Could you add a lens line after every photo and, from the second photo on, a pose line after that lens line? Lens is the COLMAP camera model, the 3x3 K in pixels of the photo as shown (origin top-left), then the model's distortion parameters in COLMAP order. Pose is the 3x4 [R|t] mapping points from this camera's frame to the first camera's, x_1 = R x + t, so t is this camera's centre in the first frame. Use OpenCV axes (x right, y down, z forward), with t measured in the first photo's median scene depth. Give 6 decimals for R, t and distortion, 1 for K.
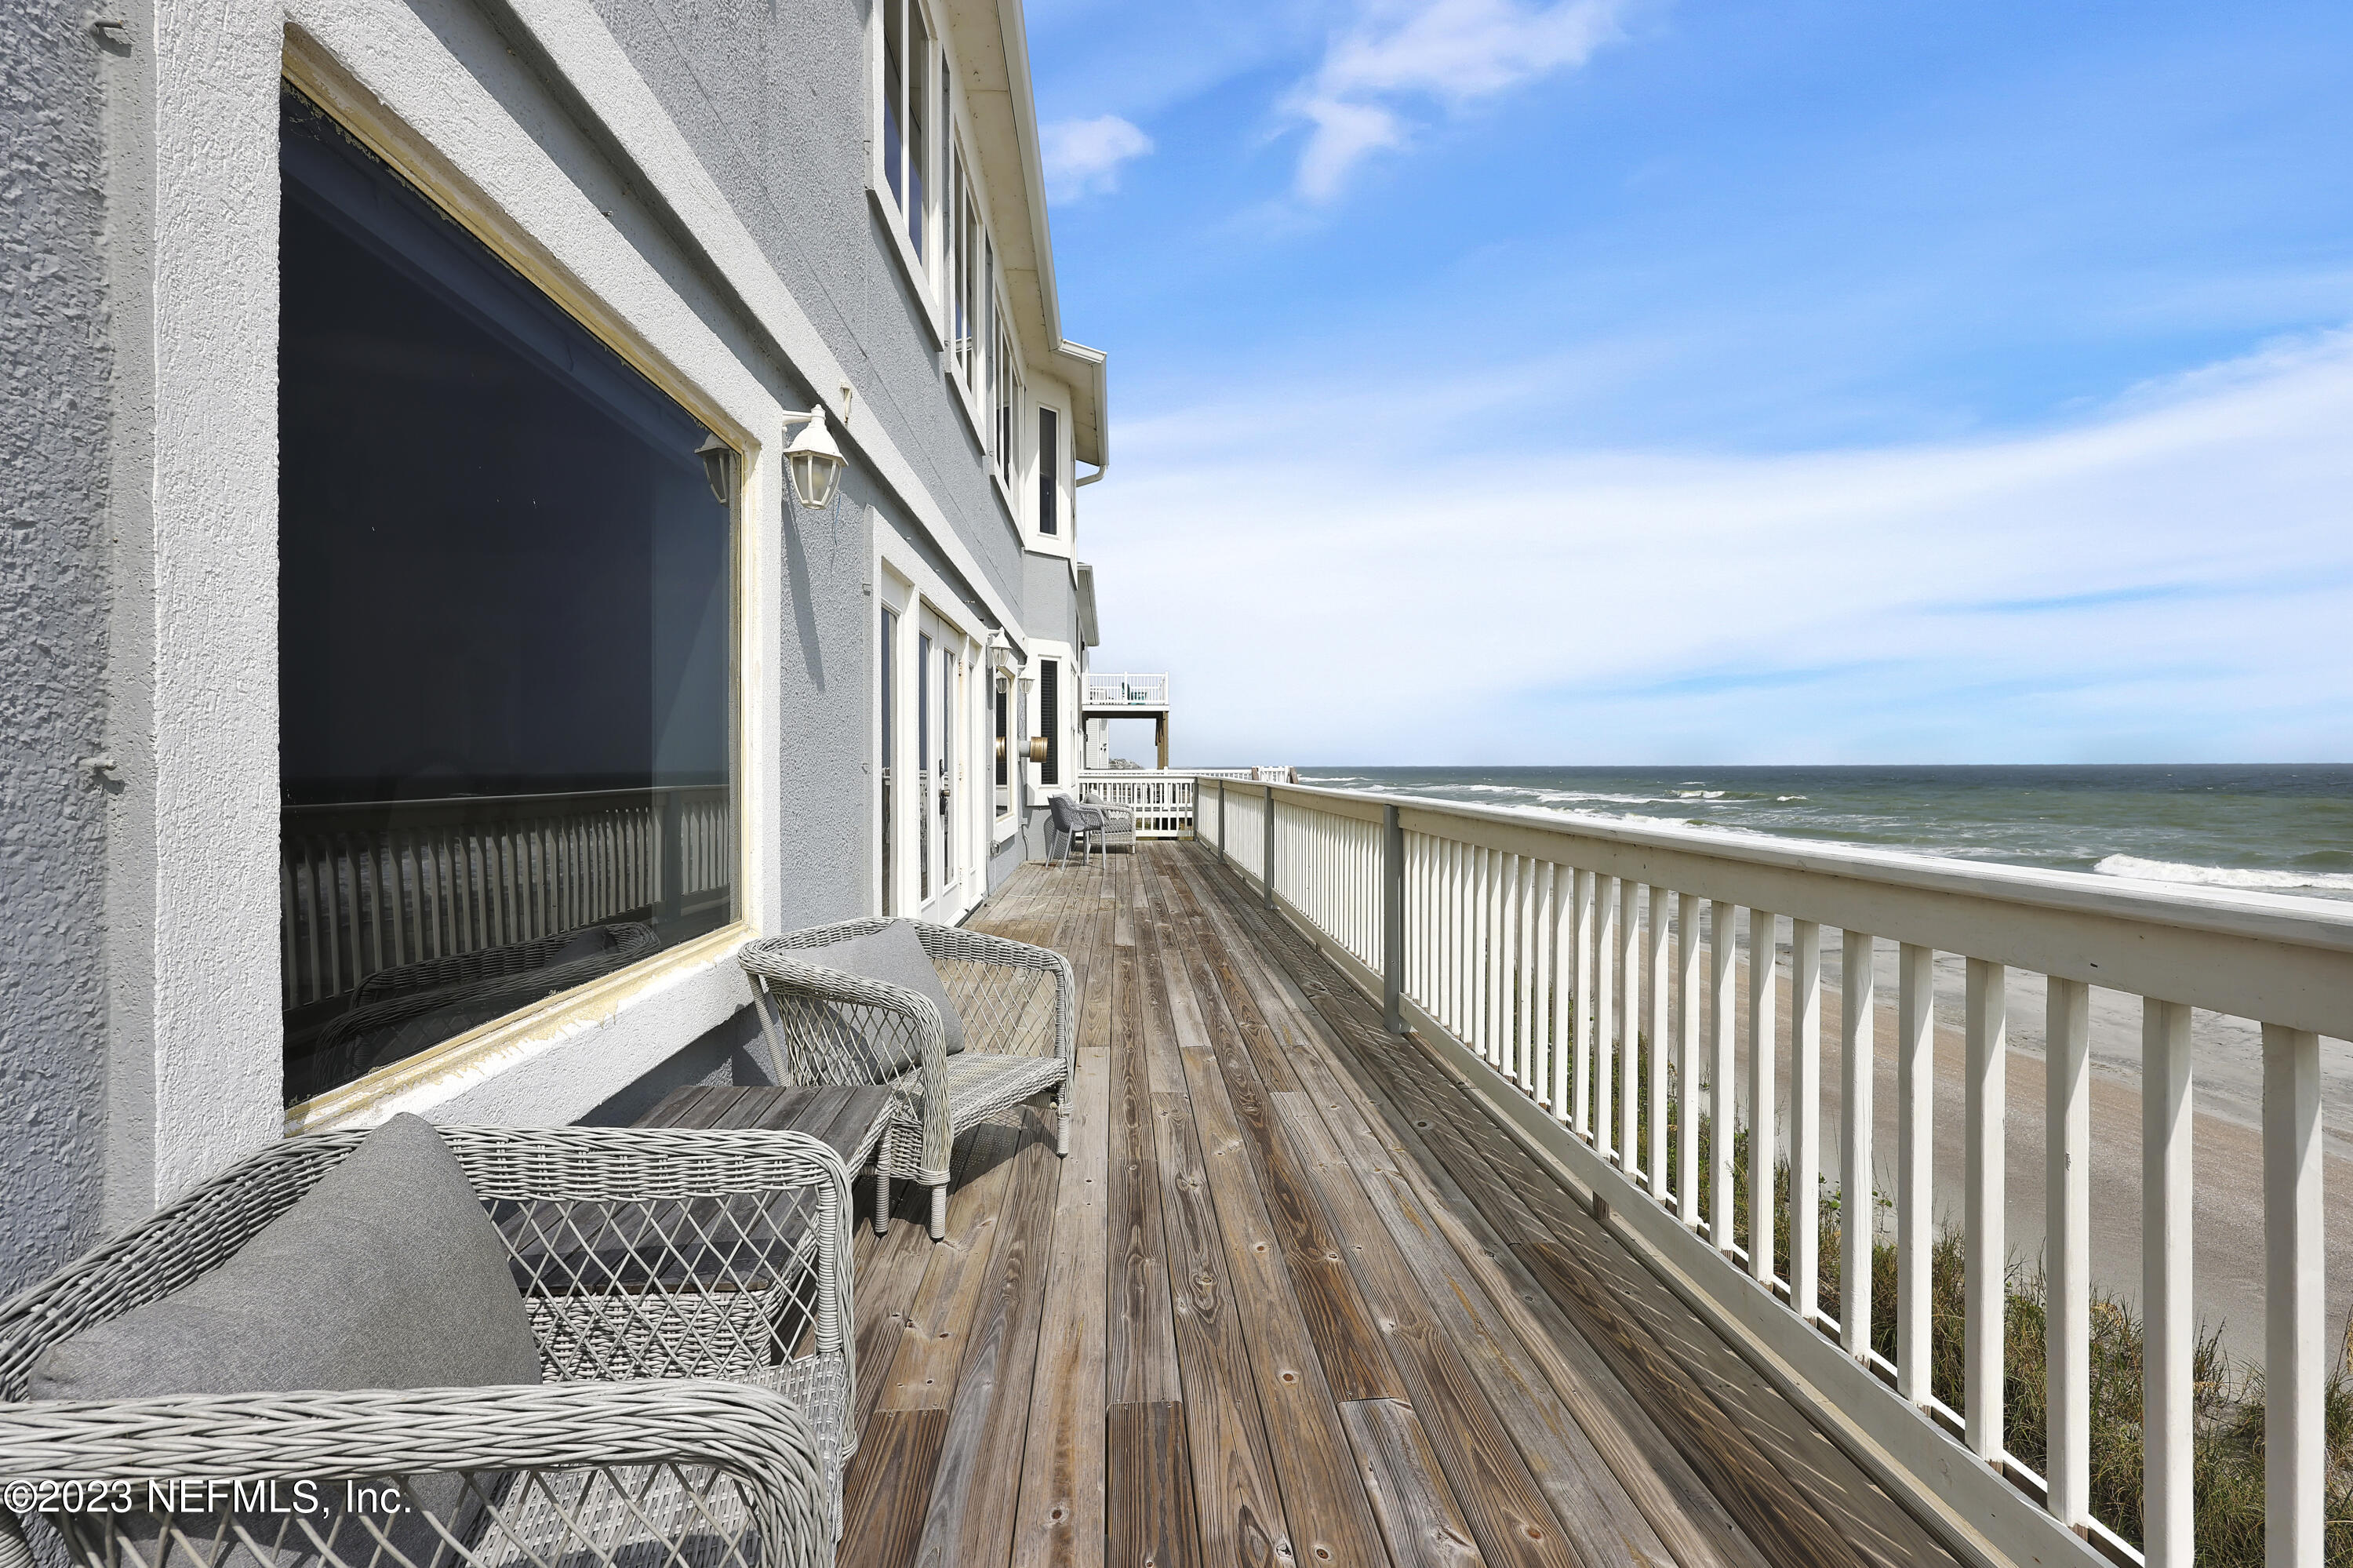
lens RADIAL K [[1012.3, 0, 1176.7], [0, 1012.3, 782.4], [0, 0, 1]] dist [-0.001162, -0.000049]
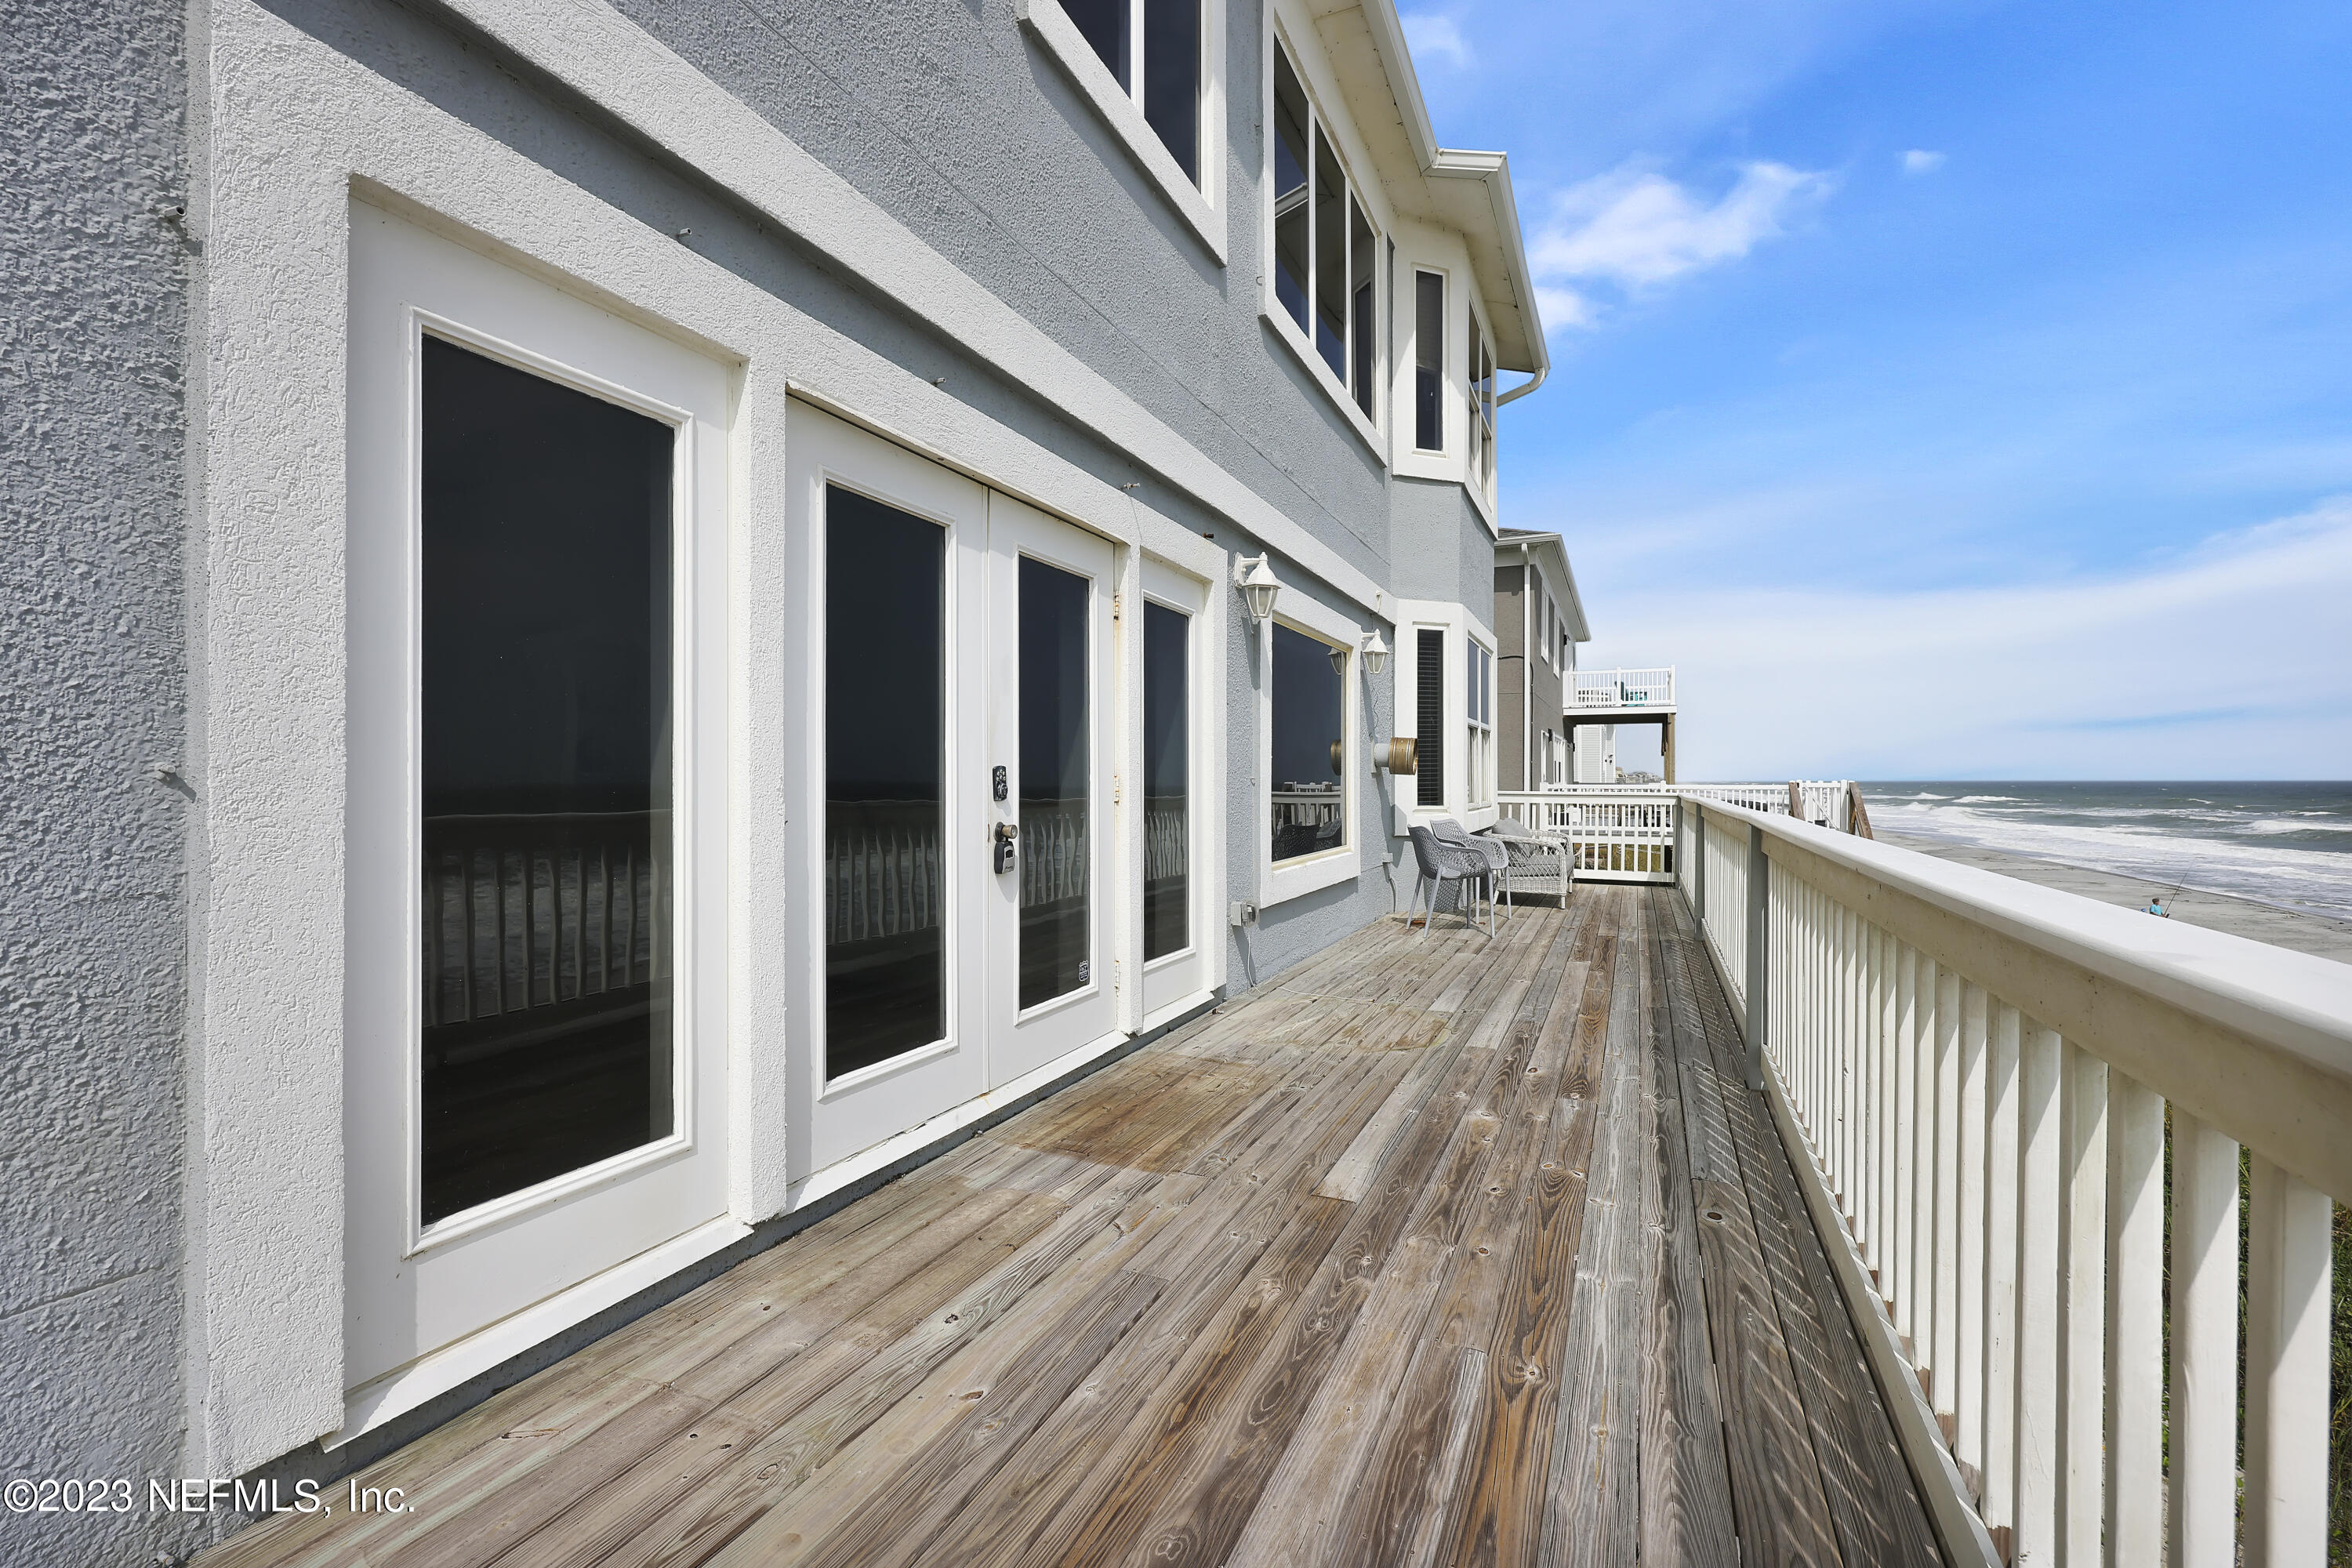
lens RADIAL K [[1011.8, 0, 1176.8], [0, 1011.8, 791.7], [0, 0, 1]] dist [-0.001162, -0.000049]
pose [[0.887784, 0.011027, -0.460127, 0.043630], [-0.012009, 0.999928, 0.000794, -0.006378], [0.460103, 0.004820, 0.887852, 0.293619]]
